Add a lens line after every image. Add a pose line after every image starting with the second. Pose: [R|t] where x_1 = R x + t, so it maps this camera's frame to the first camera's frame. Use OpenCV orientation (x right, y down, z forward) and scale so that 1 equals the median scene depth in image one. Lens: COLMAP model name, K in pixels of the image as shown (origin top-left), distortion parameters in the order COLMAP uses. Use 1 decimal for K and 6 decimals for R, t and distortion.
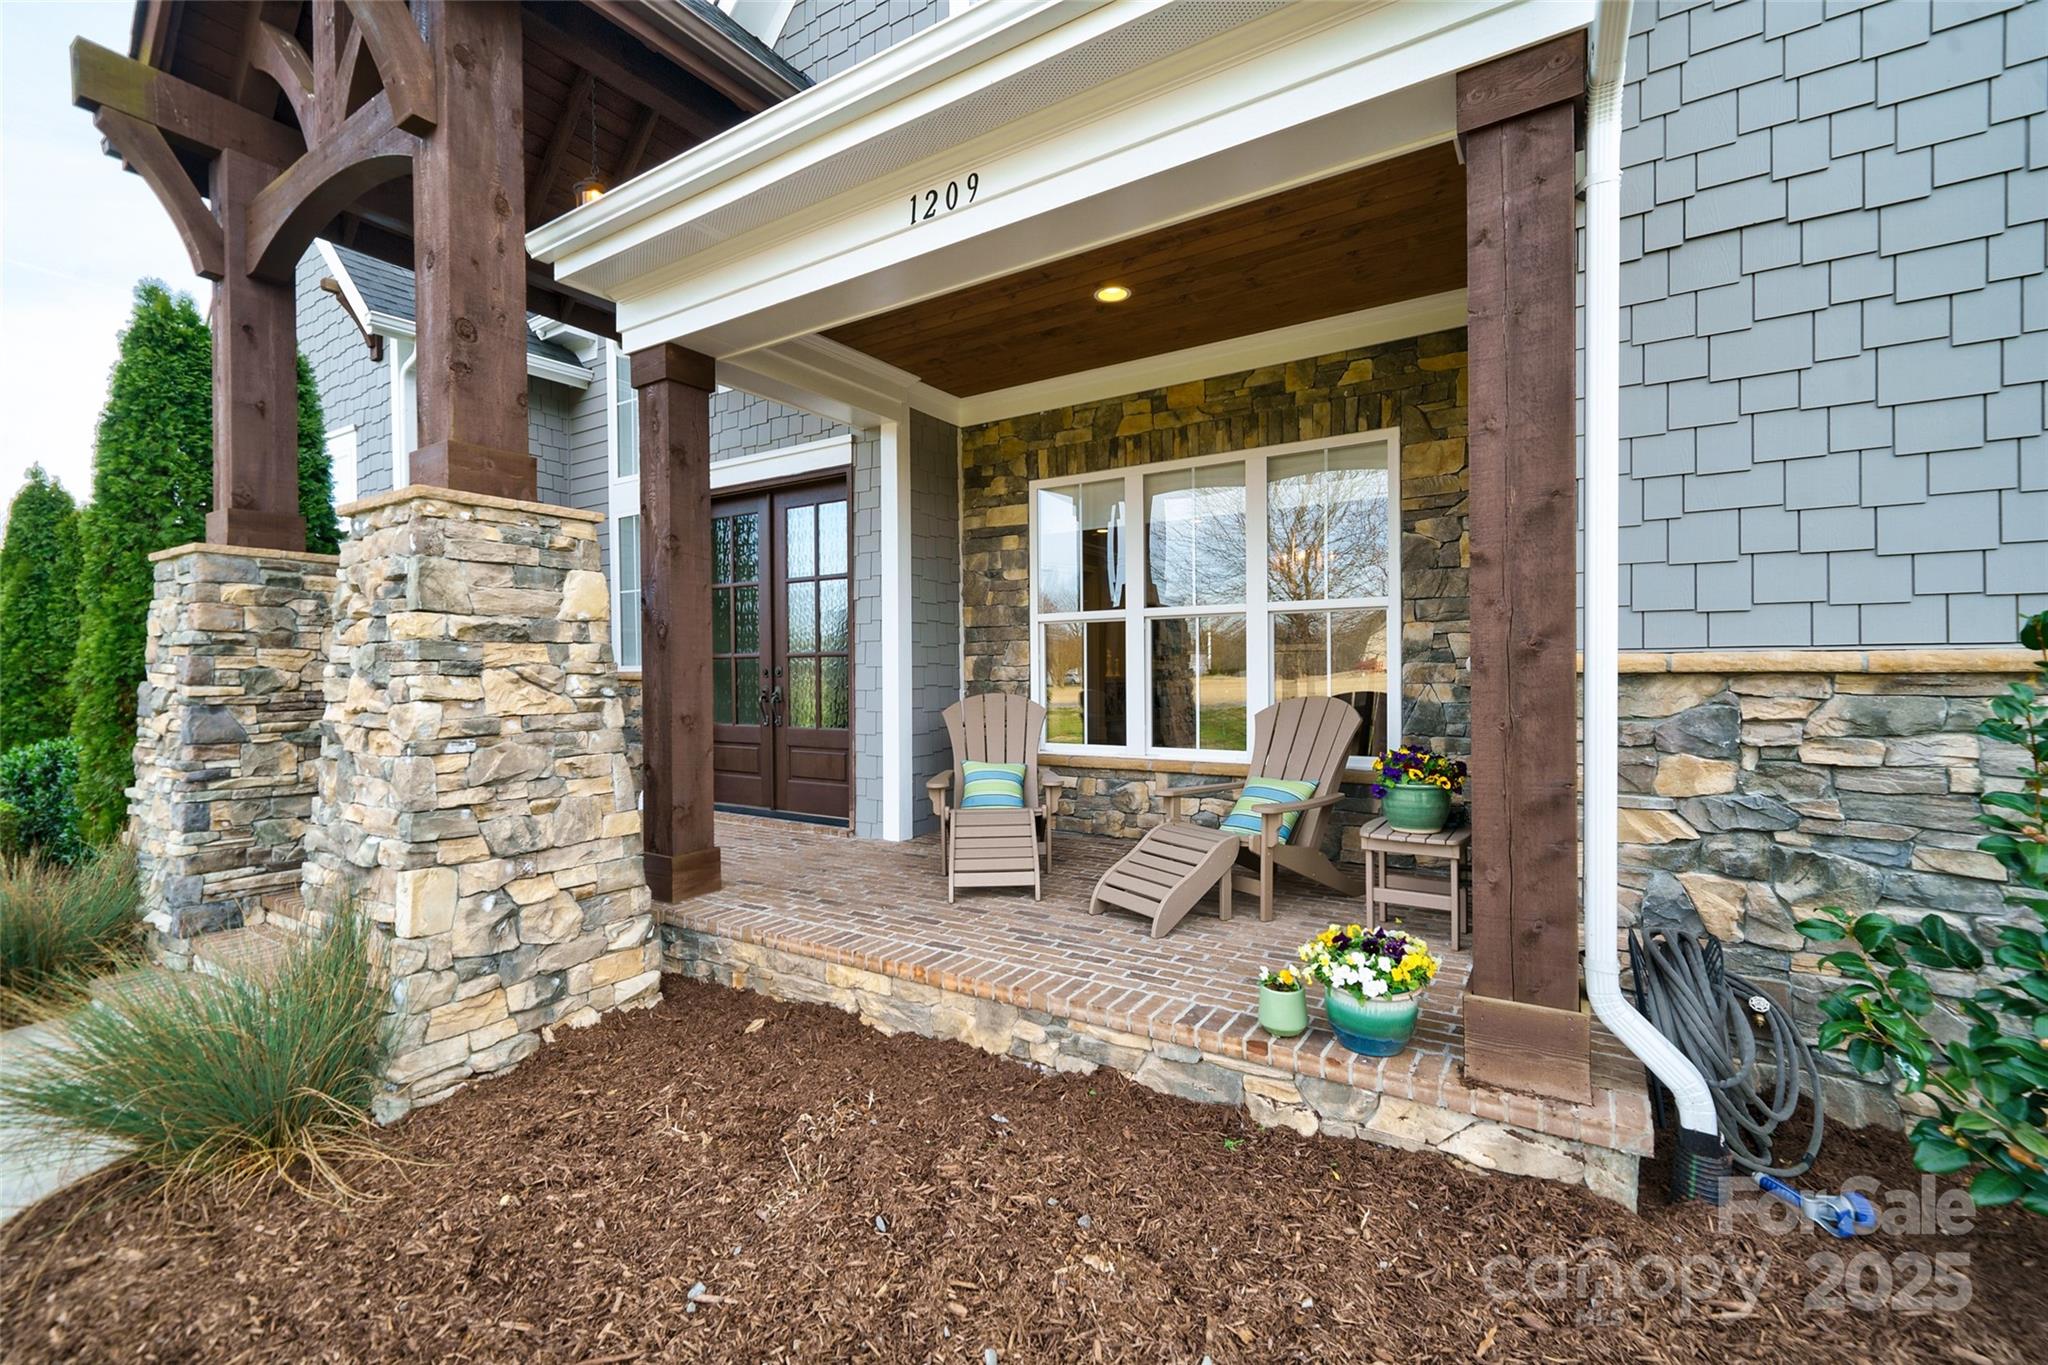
lens RADIAL K [[861.9, 0, 1024.0], [0, 861.9, 682.5], [0, 0, 1]] dist [0.000524, 0.000003]
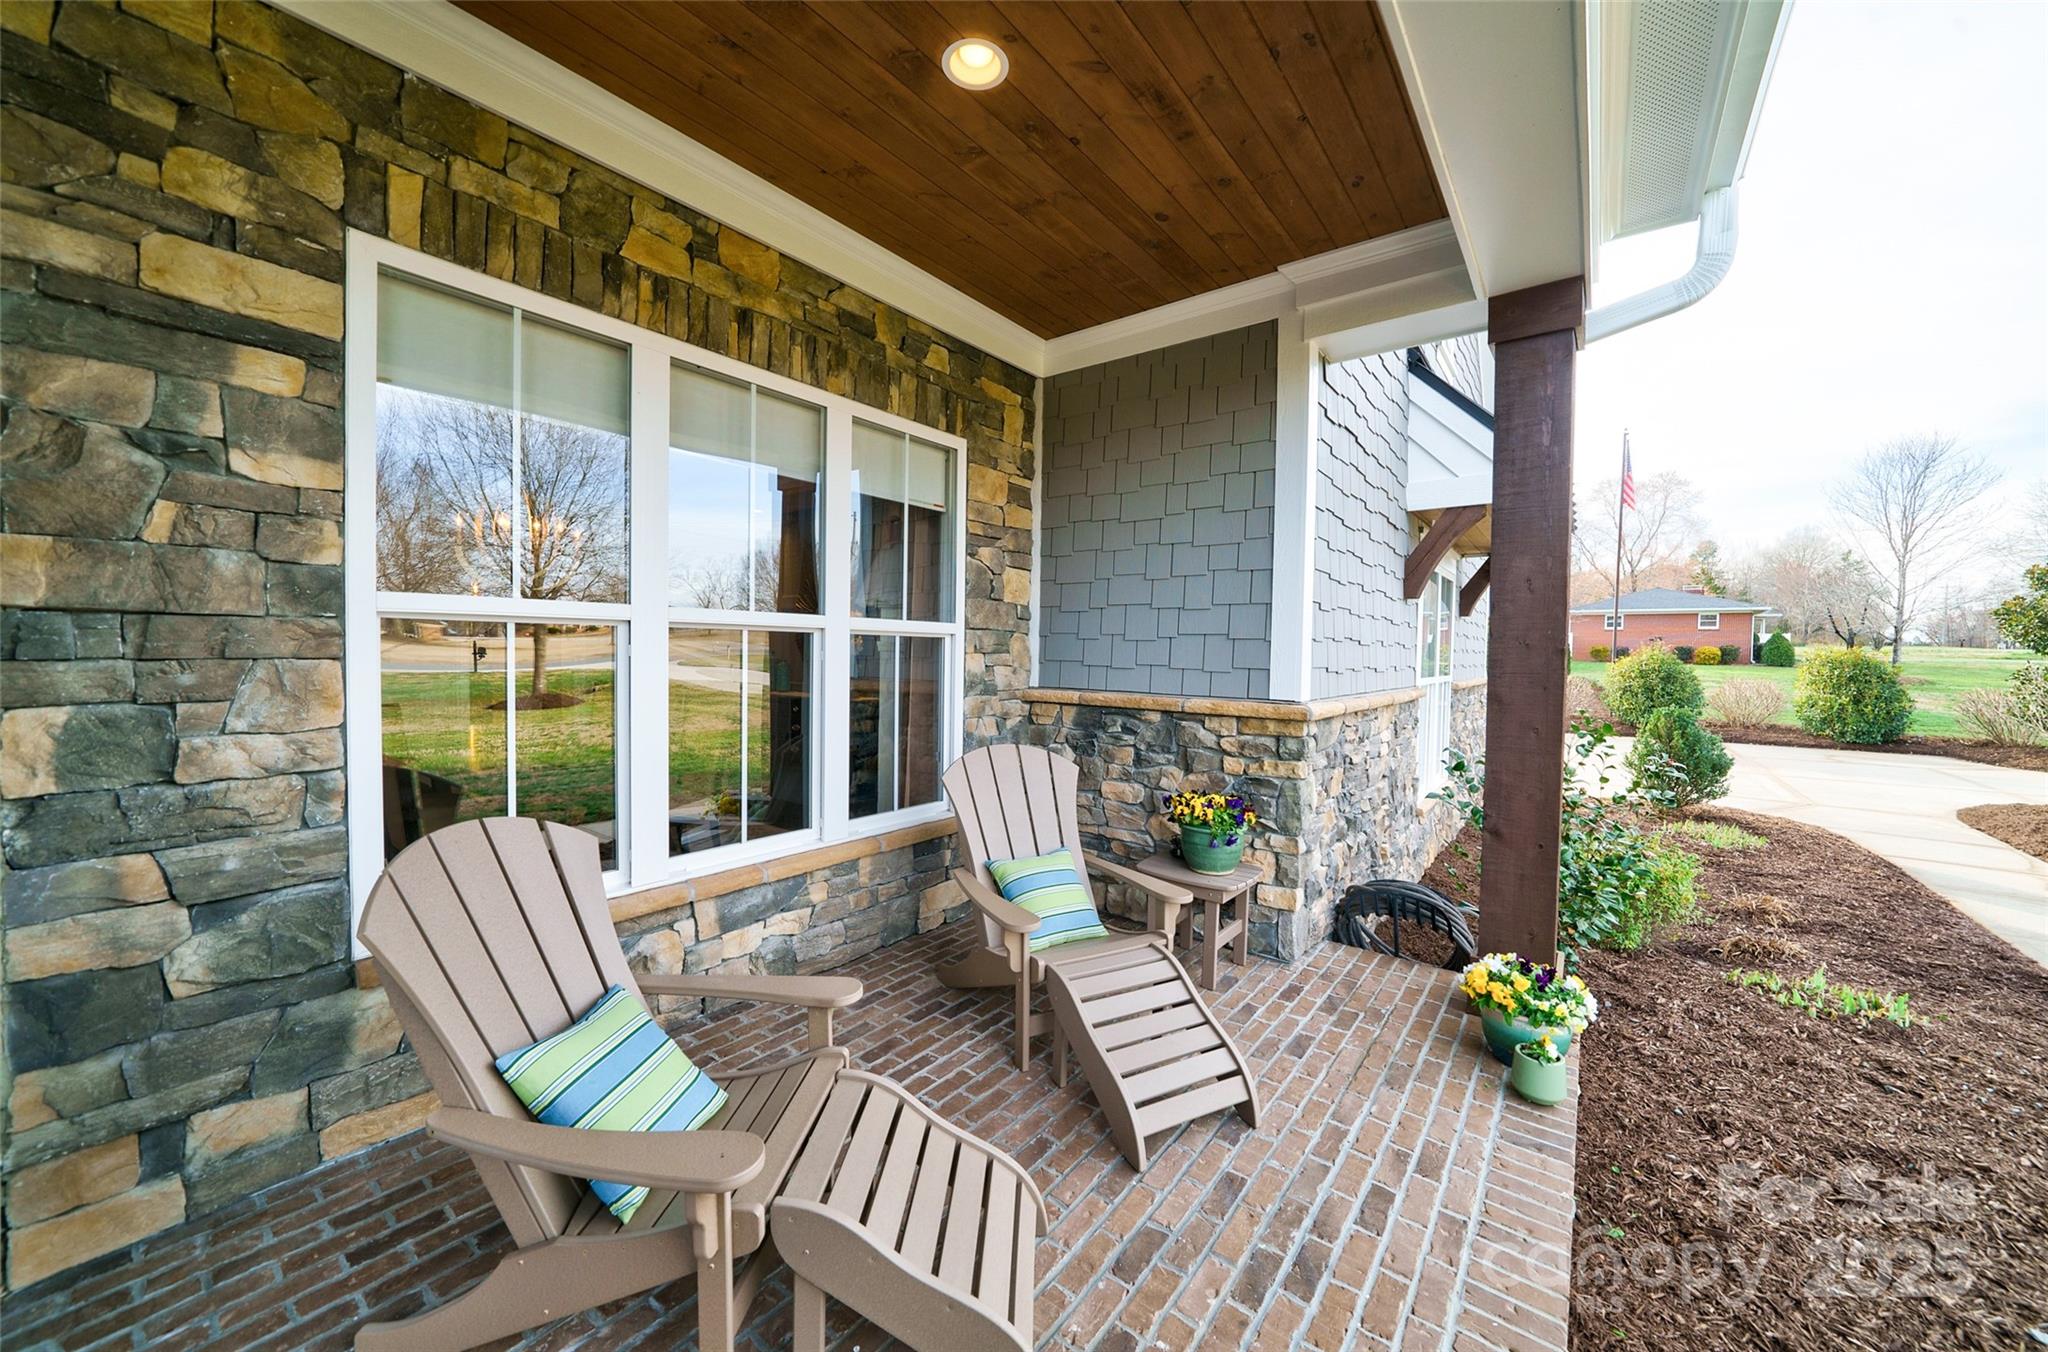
lens RADIAL K [[743.6, 0, 1024.0], [0, 743.6, 676.0], [0, 0, 1]] dist [-0.014316, 0.000035]
pose [[0.107350, -0.021231, 0.993995, -0.298985], [-0.004908, 0.999748, 0.021884, -0.054427], [-0.994209, -0.007227, 0.107219, 0.733177]]
